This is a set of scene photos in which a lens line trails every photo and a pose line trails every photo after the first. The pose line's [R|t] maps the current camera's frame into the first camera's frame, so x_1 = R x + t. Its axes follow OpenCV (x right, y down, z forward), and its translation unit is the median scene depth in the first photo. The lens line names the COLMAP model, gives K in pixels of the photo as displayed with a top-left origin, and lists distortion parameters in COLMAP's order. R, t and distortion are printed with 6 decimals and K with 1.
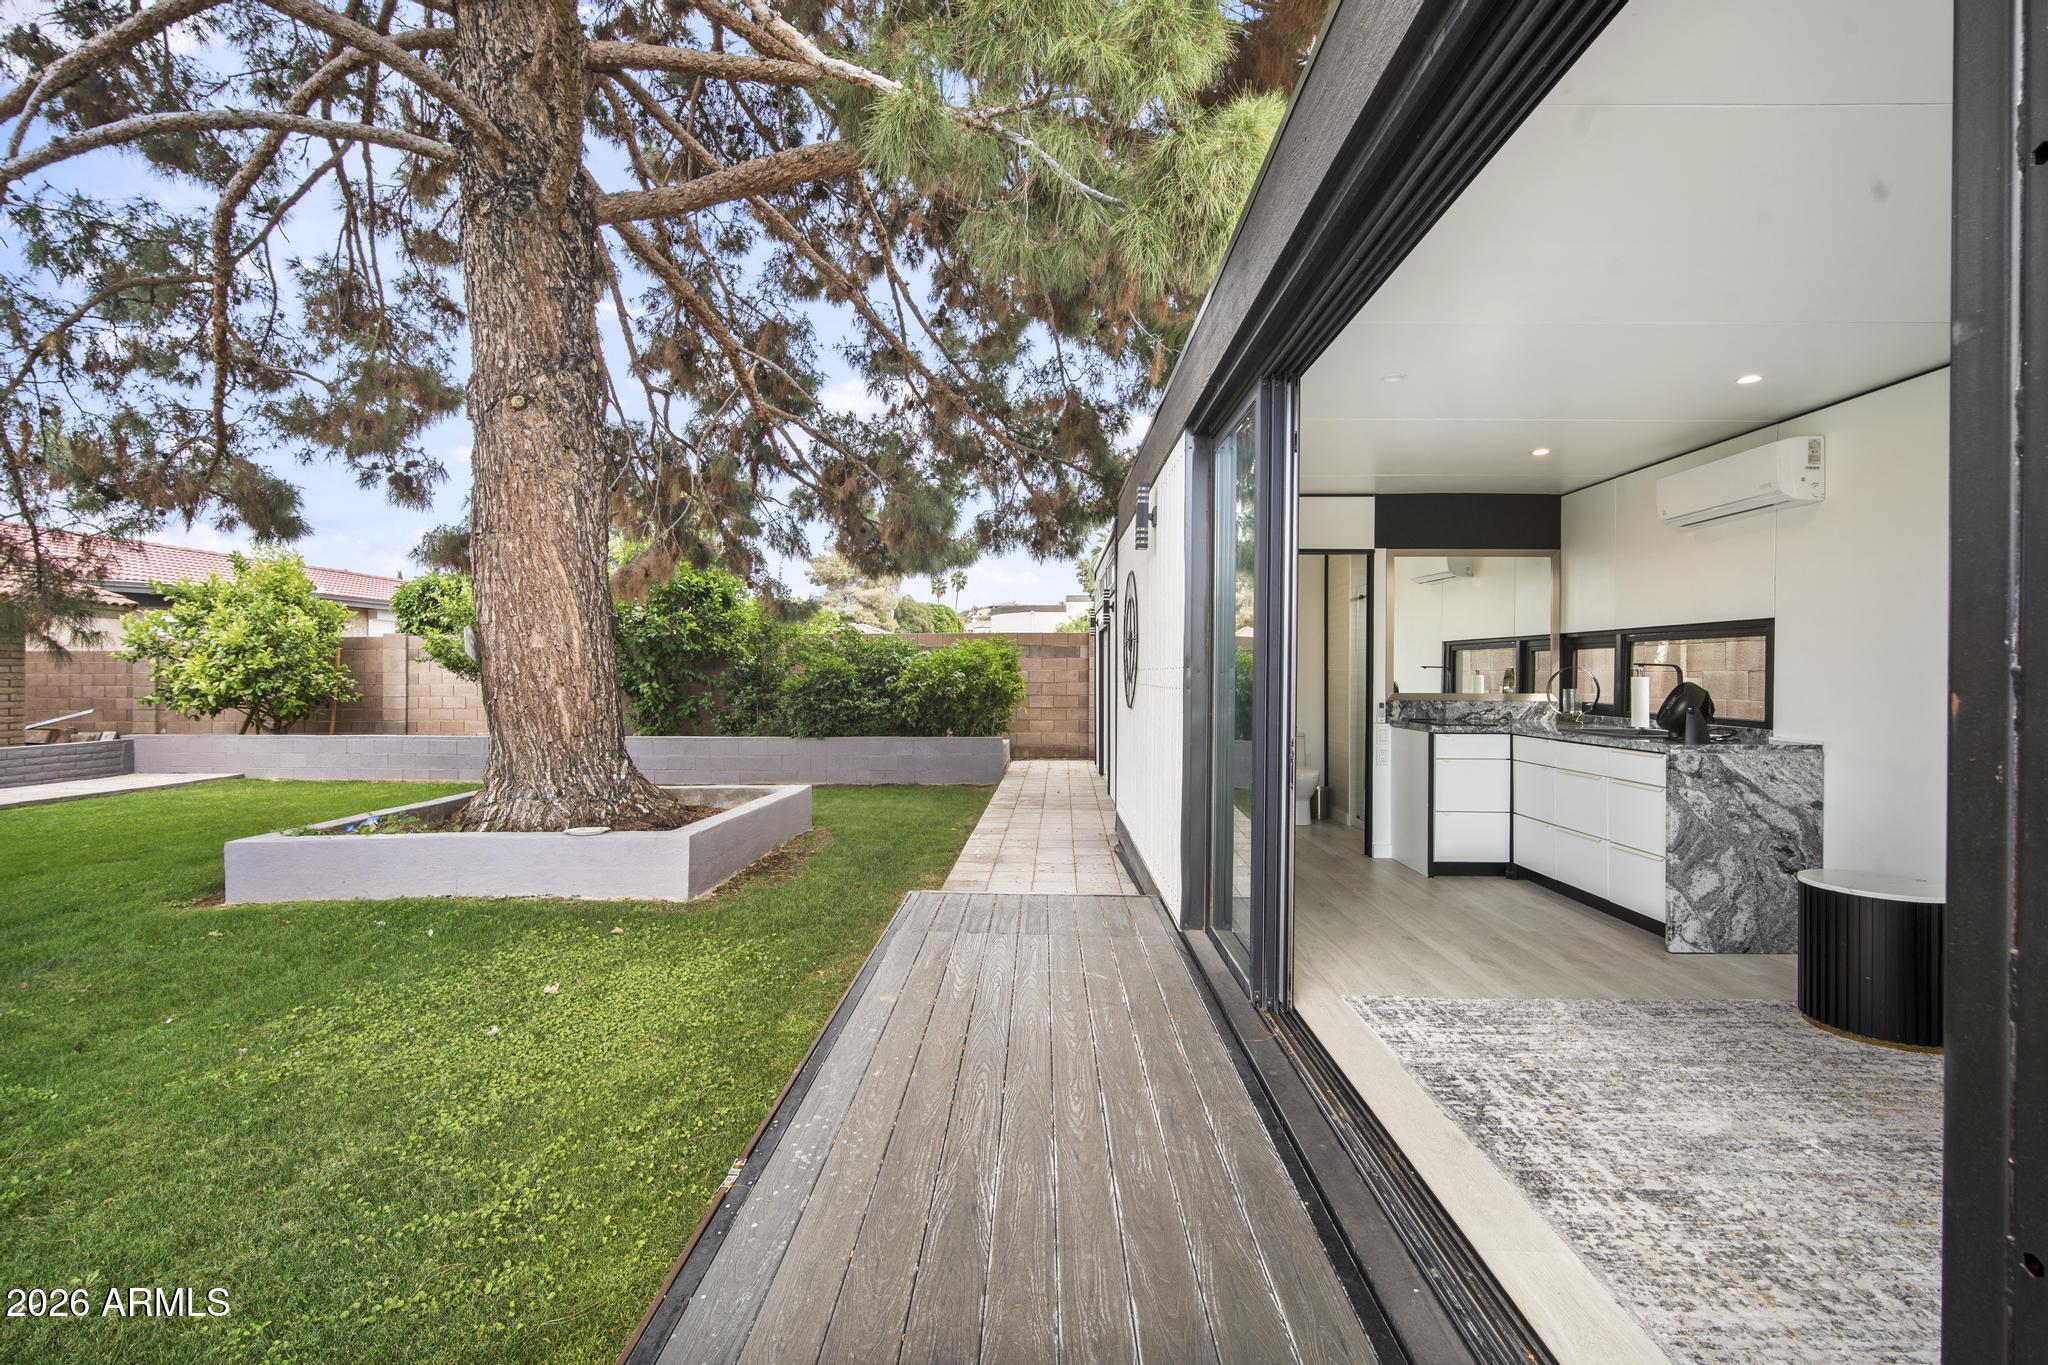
lens RADIAL K [[899.4, 0, 1021.1], [0, 899.4, 669.7], [0, 0, 1]] dist [-0.016628, 0.004583]
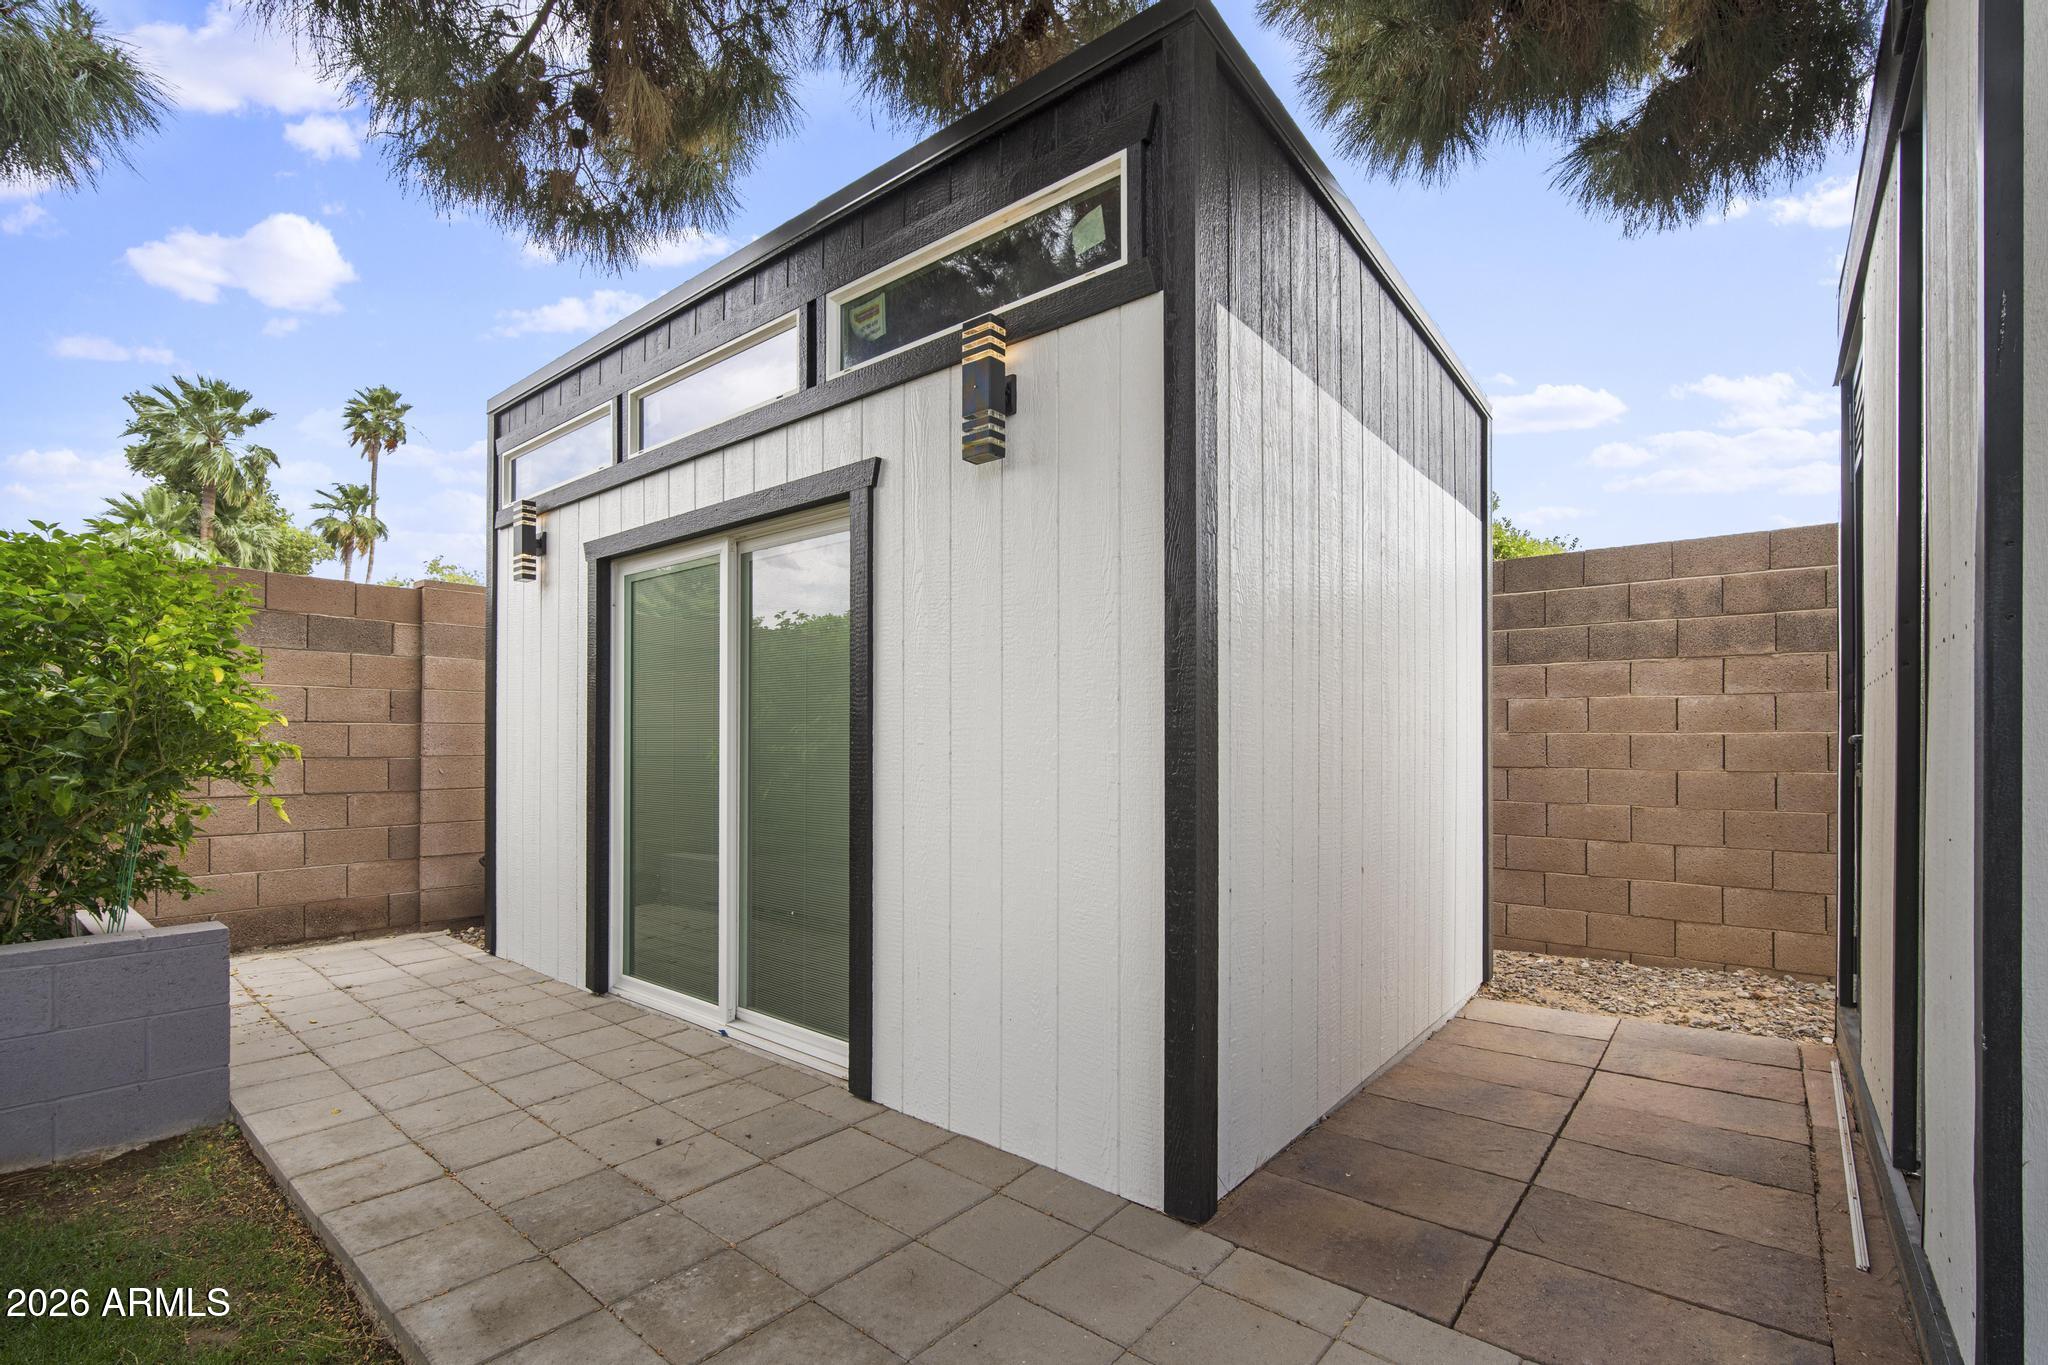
lens RADIAL K [[899.4, 0, 1059.1], [0, 899.4, 752.4], [0, 0, 1]] dist [-0.016628, 0.004583]
pose [[0.583203, -0.003872, 0.812317, -0.169727], [-0.007435, 0.999921, 0.010104, 0.048721], [-0.812293, -0.011932, 0.583128, 1.355000]]
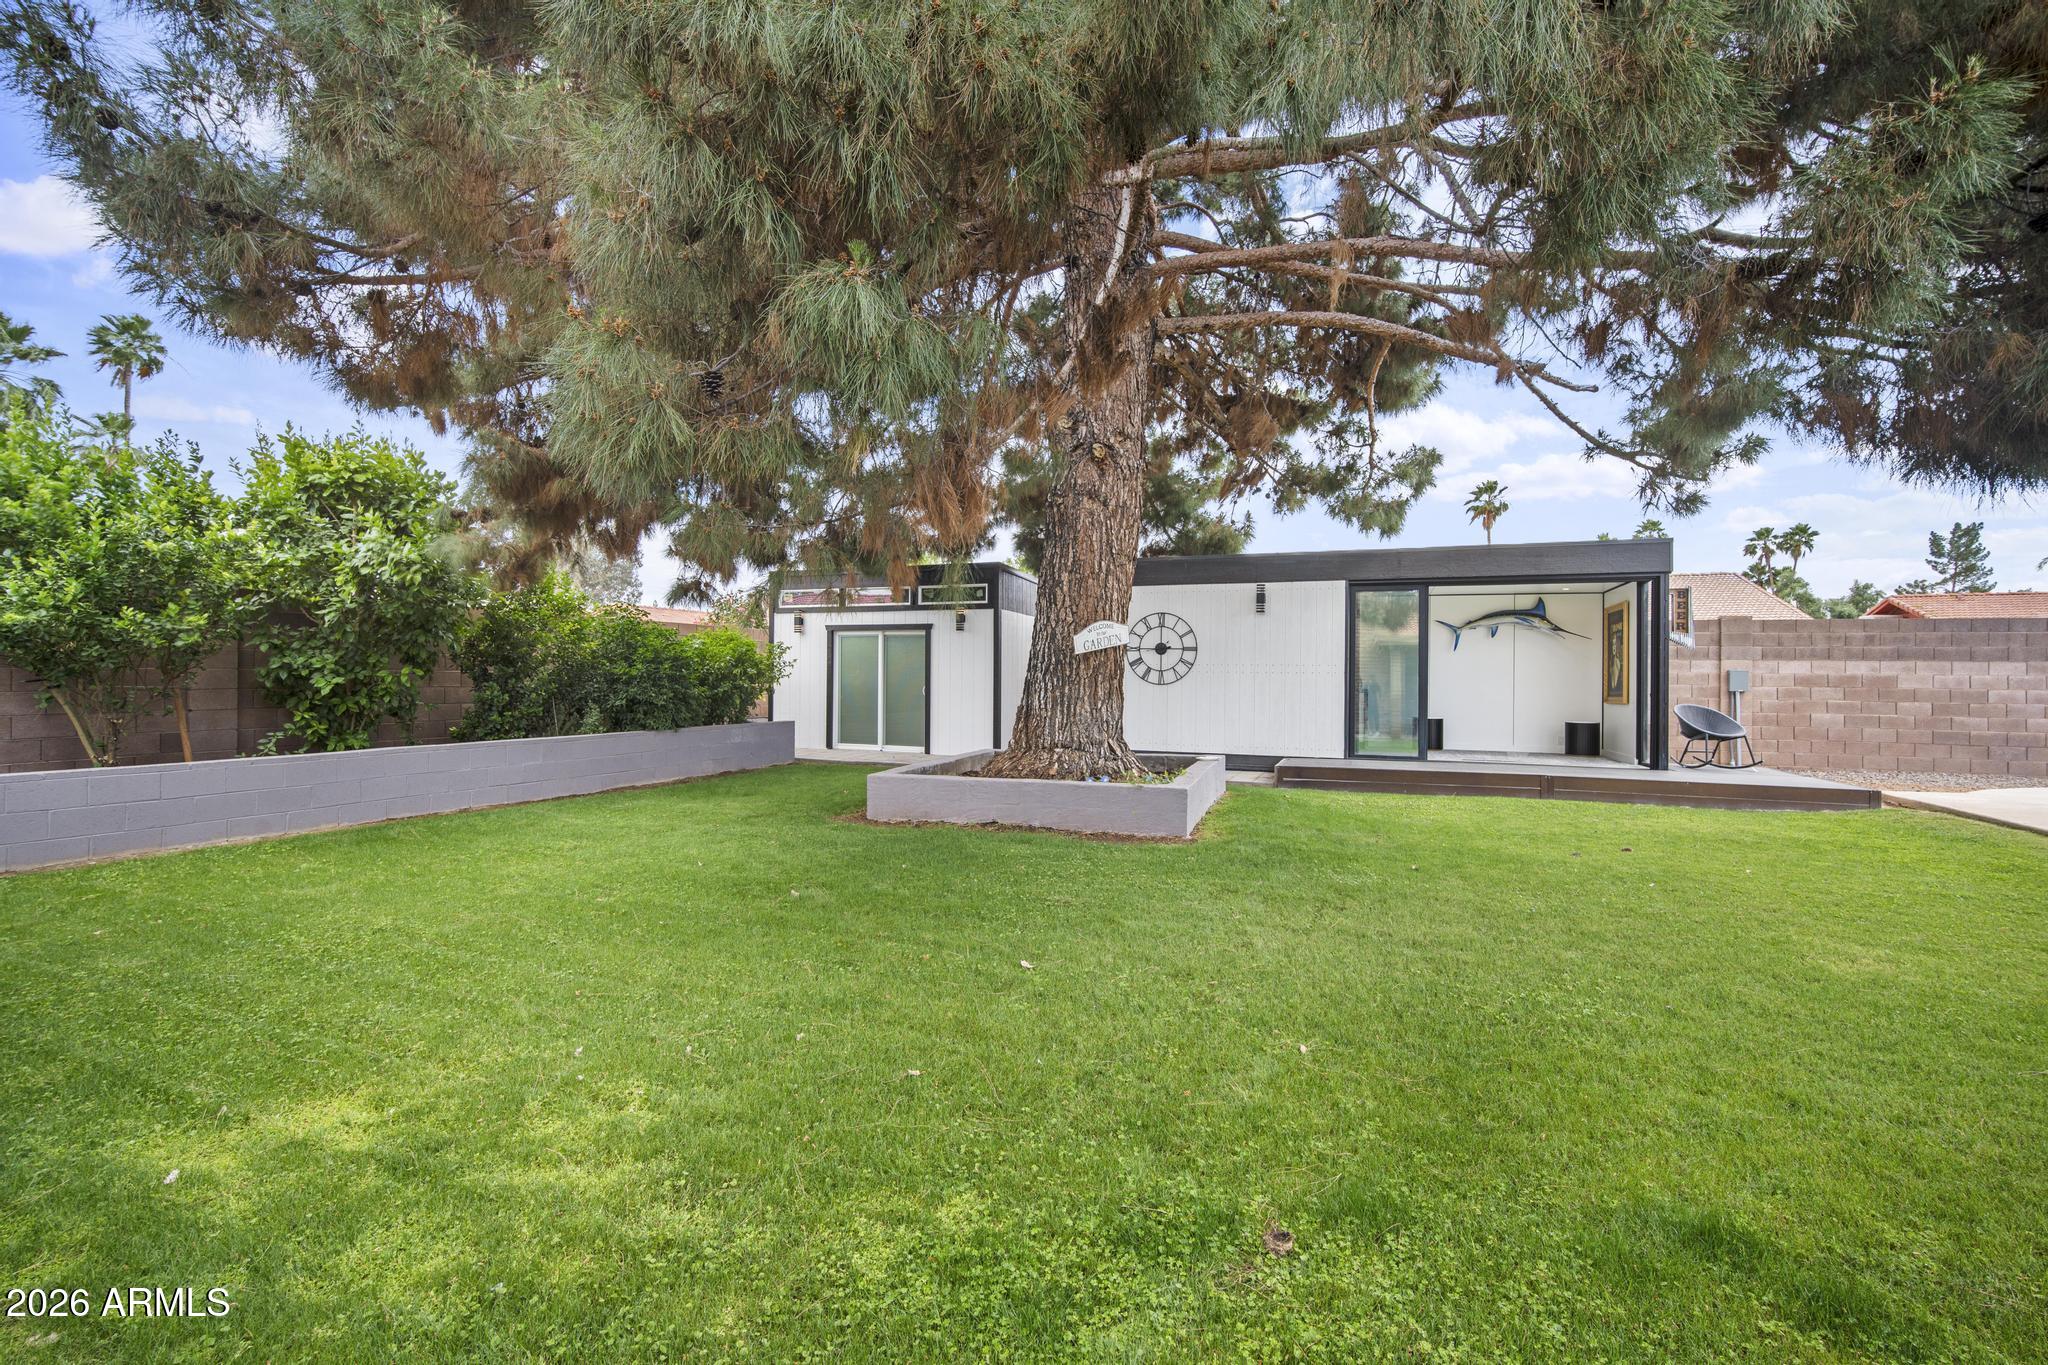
lens RADIAL K [[899.4, 0, 1019.5], [0, 899.4, 668.8], [0, 0, 1]] dist [-0.016628, 0.004583]
pose [[0.349791, 0.011310, 0.936759, -1.956110], [-0.013994, 0.999879, -0.006846, 0.029670], [-0.936723, -0.010714, 0.349907, 0.676740]]
